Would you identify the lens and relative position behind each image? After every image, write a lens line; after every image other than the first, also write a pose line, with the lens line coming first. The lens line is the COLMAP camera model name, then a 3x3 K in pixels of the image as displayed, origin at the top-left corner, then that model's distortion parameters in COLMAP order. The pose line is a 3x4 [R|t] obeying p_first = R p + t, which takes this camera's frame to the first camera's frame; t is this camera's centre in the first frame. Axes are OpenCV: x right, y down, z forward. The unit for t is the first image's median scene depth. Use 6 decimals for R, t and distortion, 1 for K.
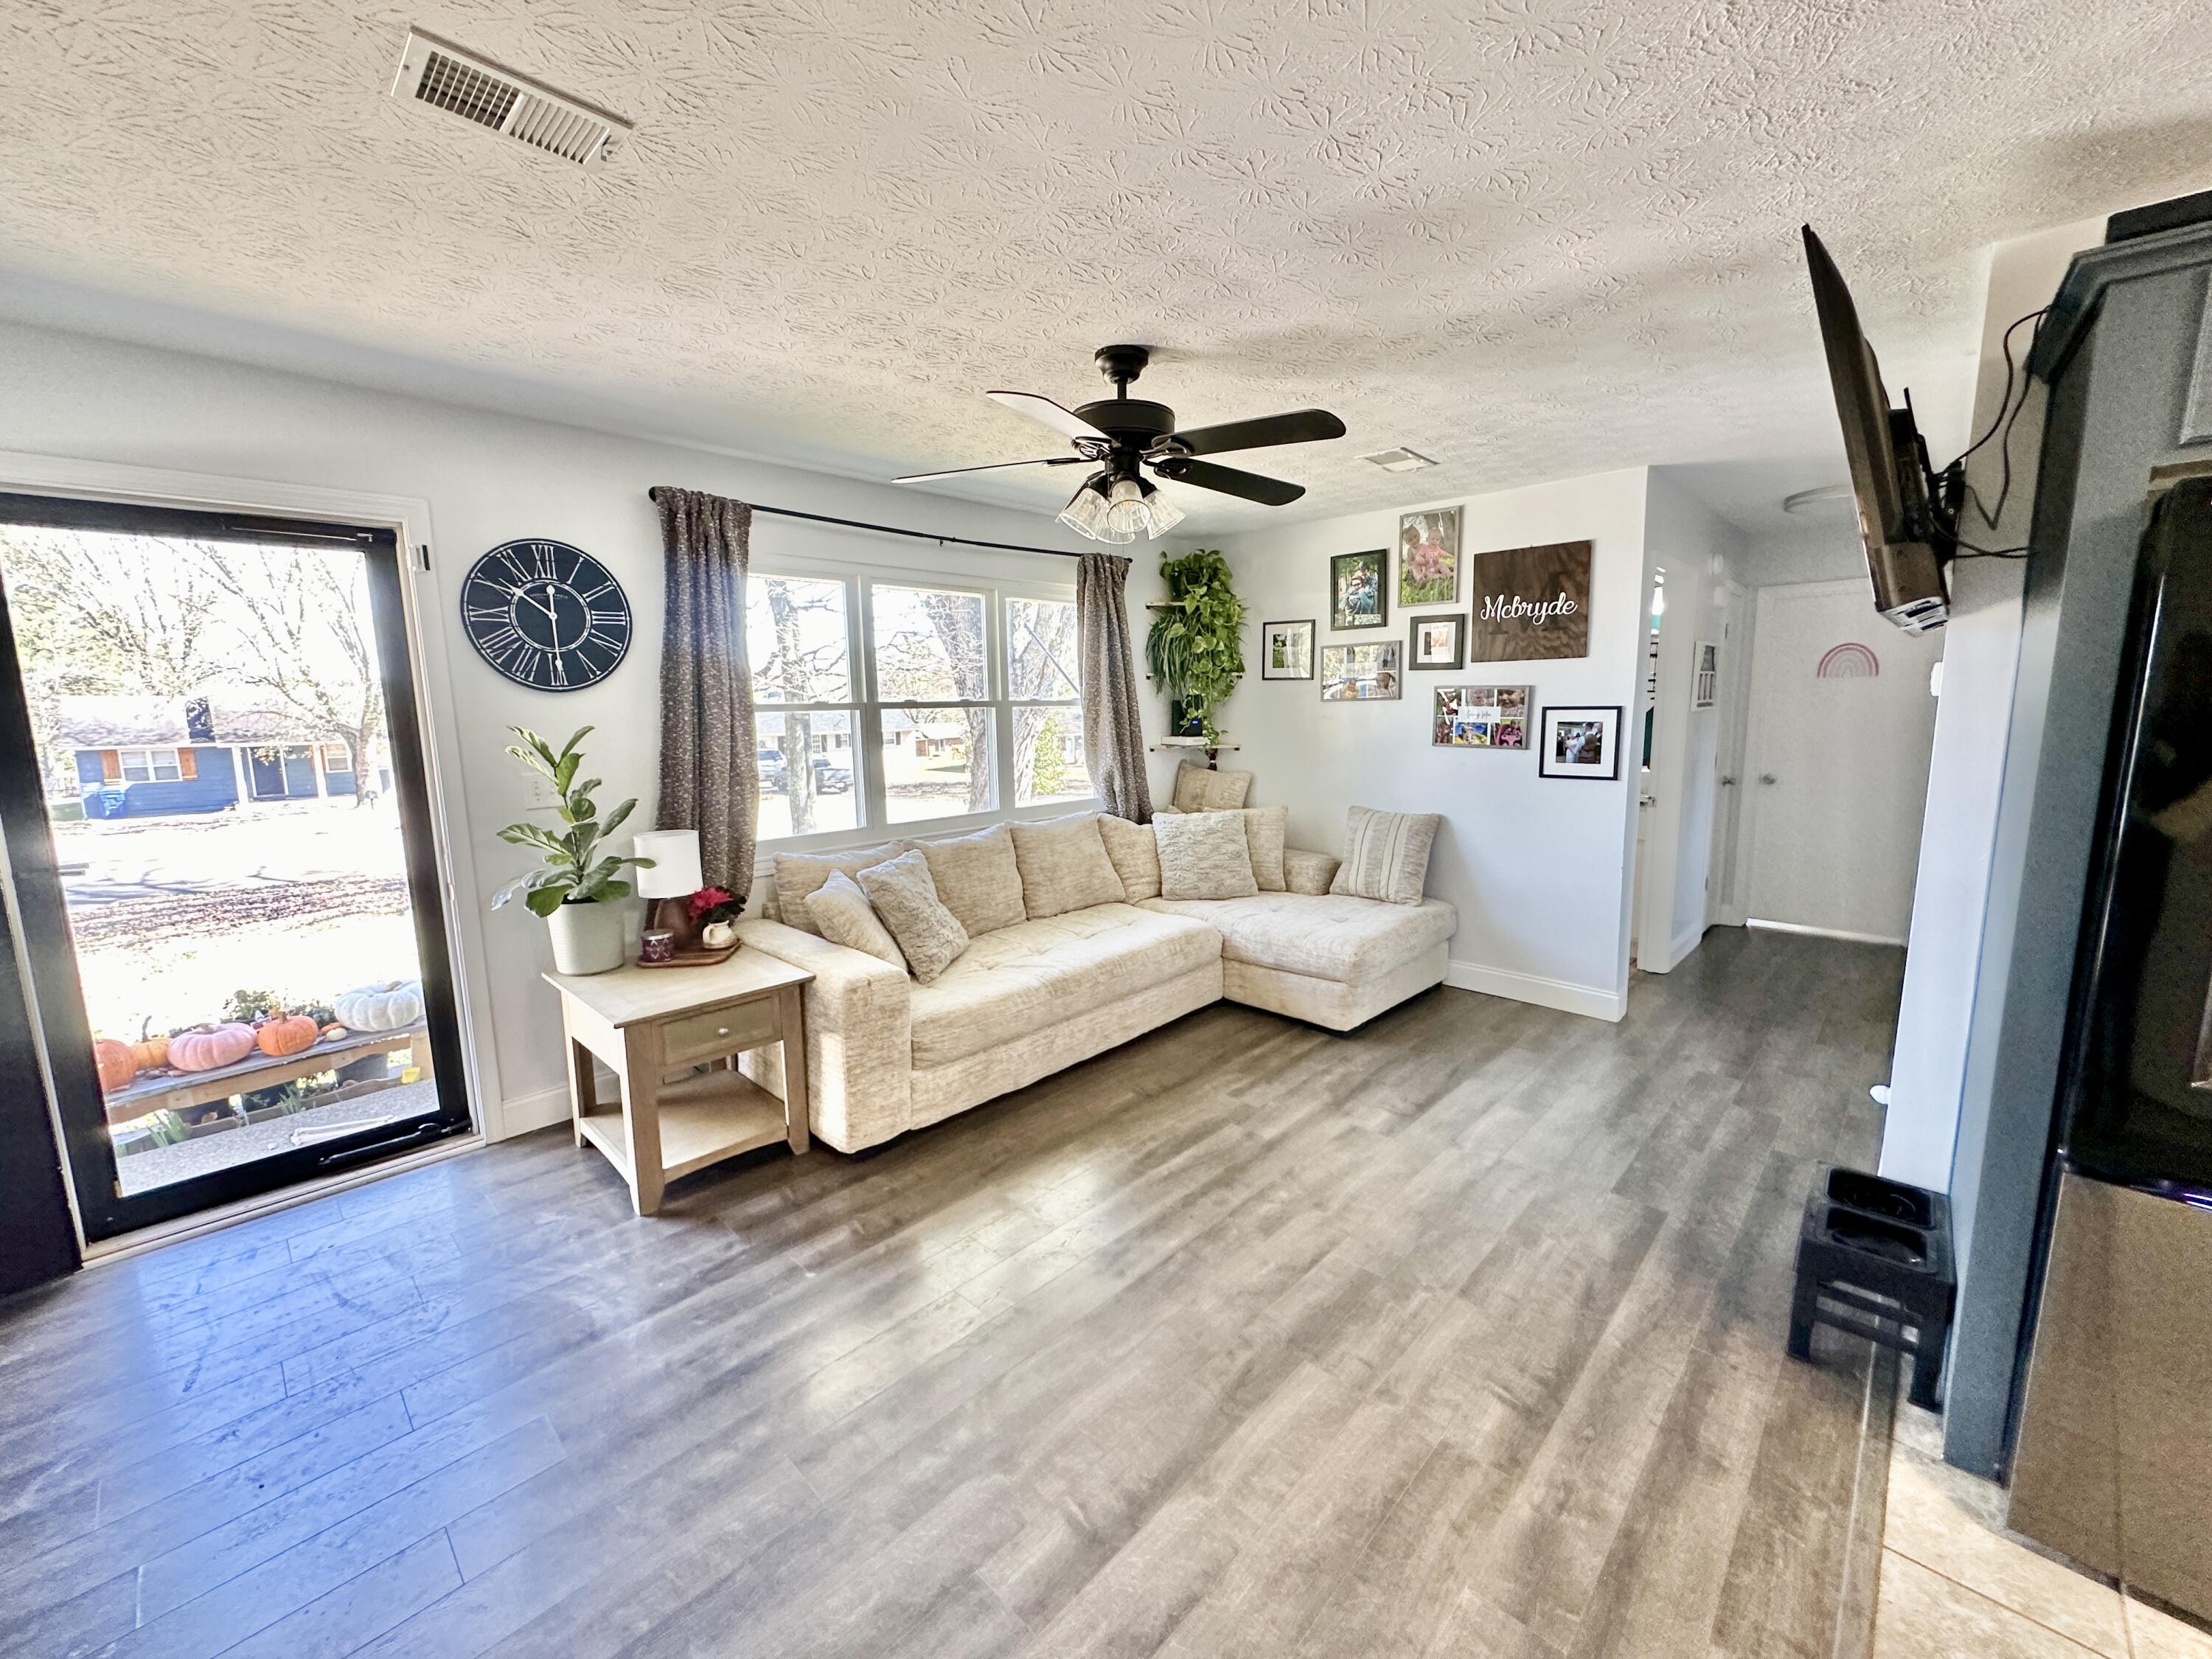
lens RADIAL K [[881.3, 0, 1106.0], [0, 881.3, 829.5], [0, 0, 1]] dist [-0.003724, 0.000627]
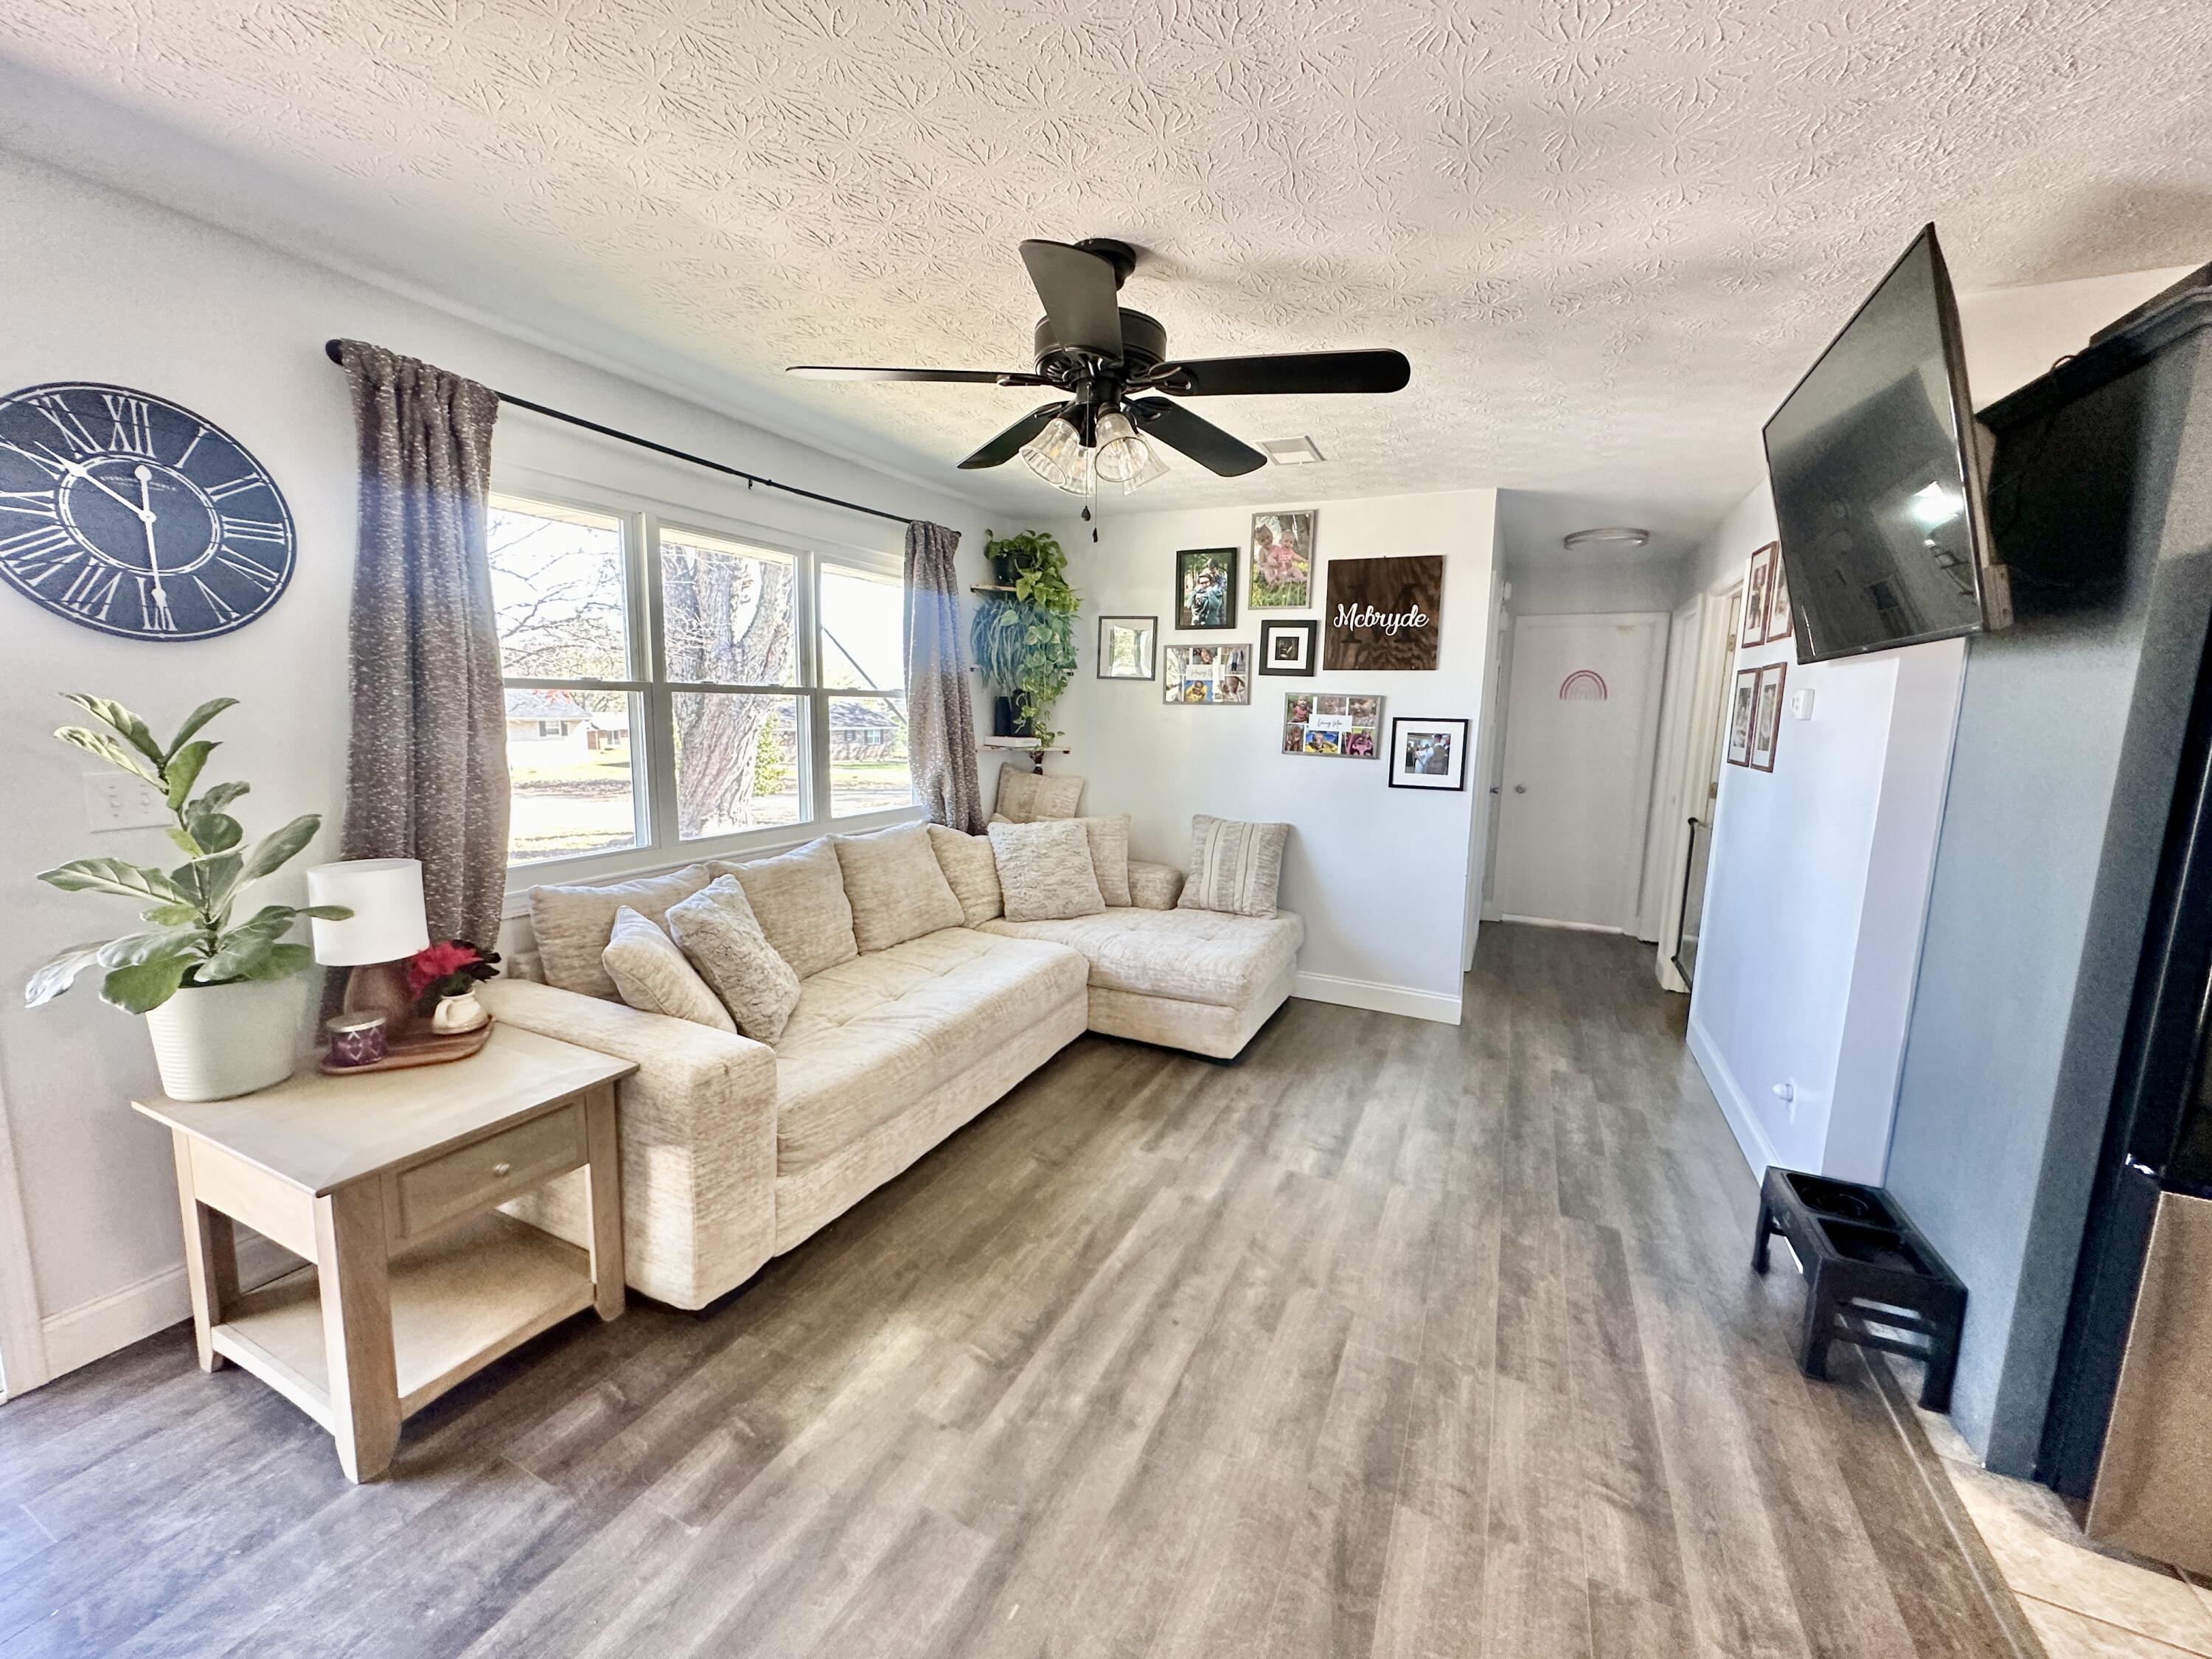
lens RADIAL K [[881.3, 0, 1106.0], [0, 881.3, 829.5], [0, 0, 1]] dist [-0.003724, 0.000627]
pose [[0.947120, -0.007702, 0.320787, -0.171407], [0.007761, 0.999969, 0.001094, -0.017668], [-0.320785, 0.001453, 0.947151, 0.182134]]
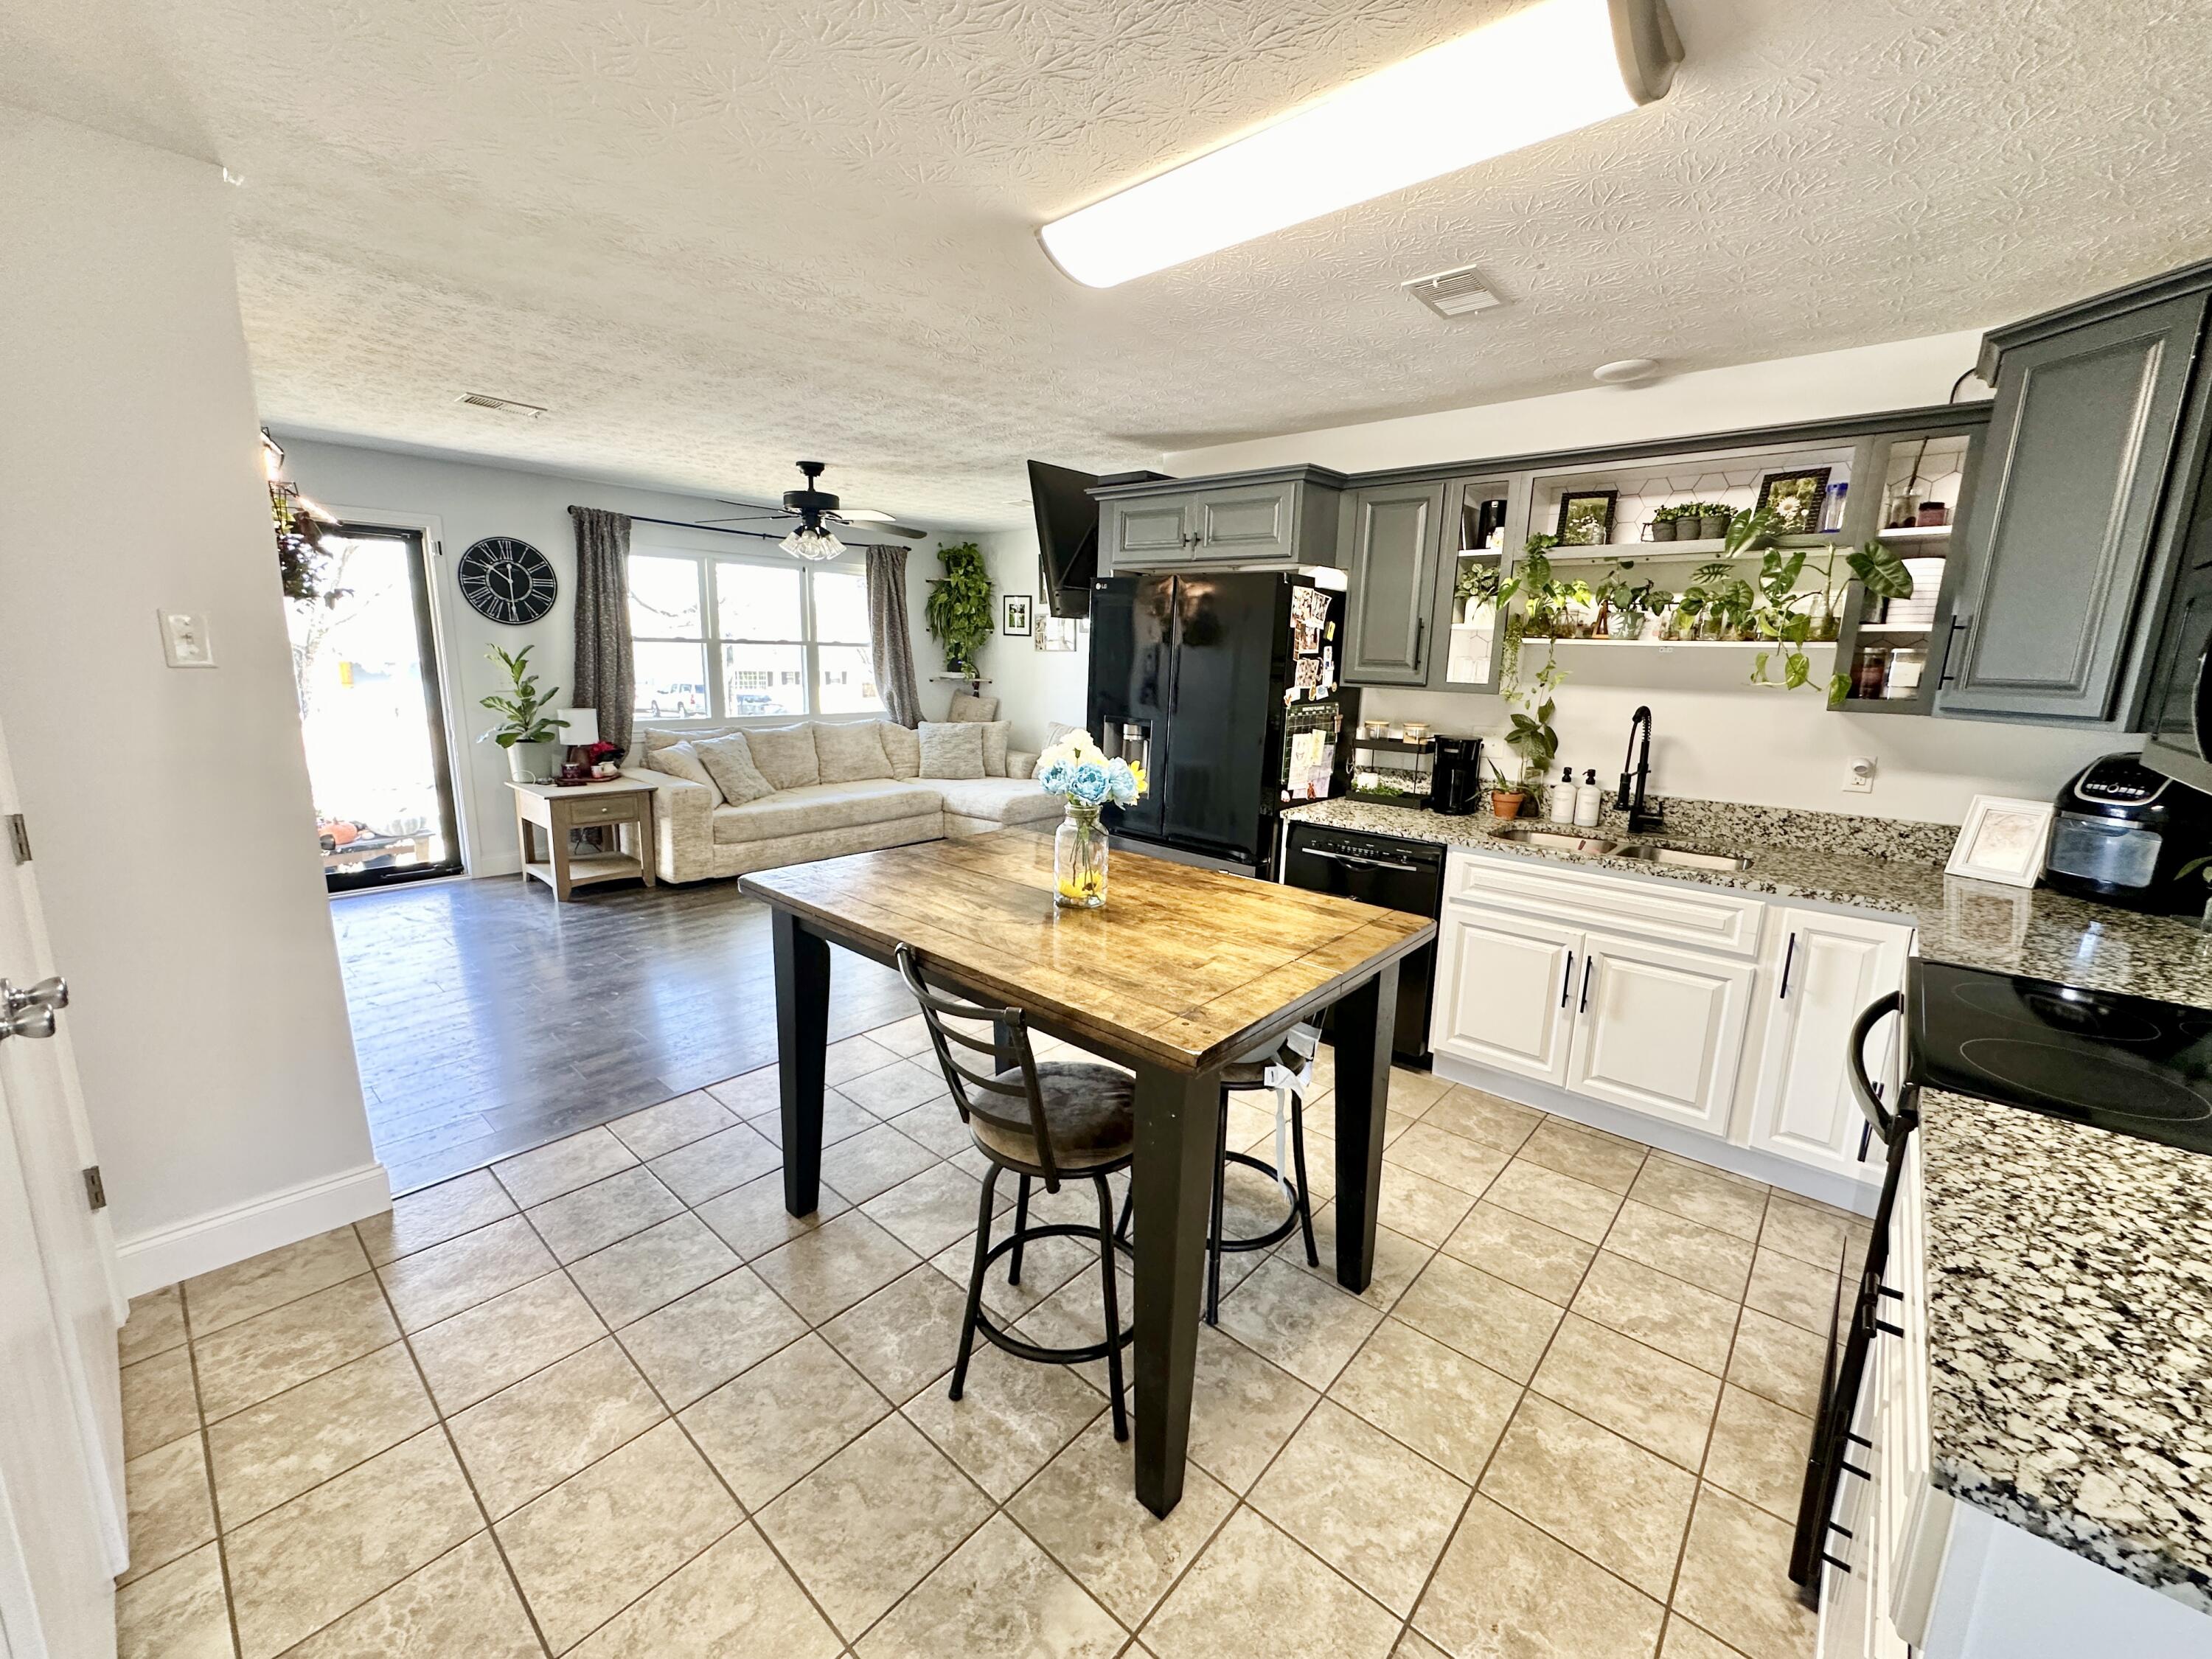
lens RADIAL K [[884.5, 0, 1106.0], [0, 884.5, 829.5], [0, 0, 1]] dist [-0.004574, 0.000443]
pose [[0.998425, 0.033215, 0.045215, 0.444608], [-0.035630, 0.997922, 0.053684, 0.103882], [-0.043338, -0.055210, 0.997534, -0.750098]]
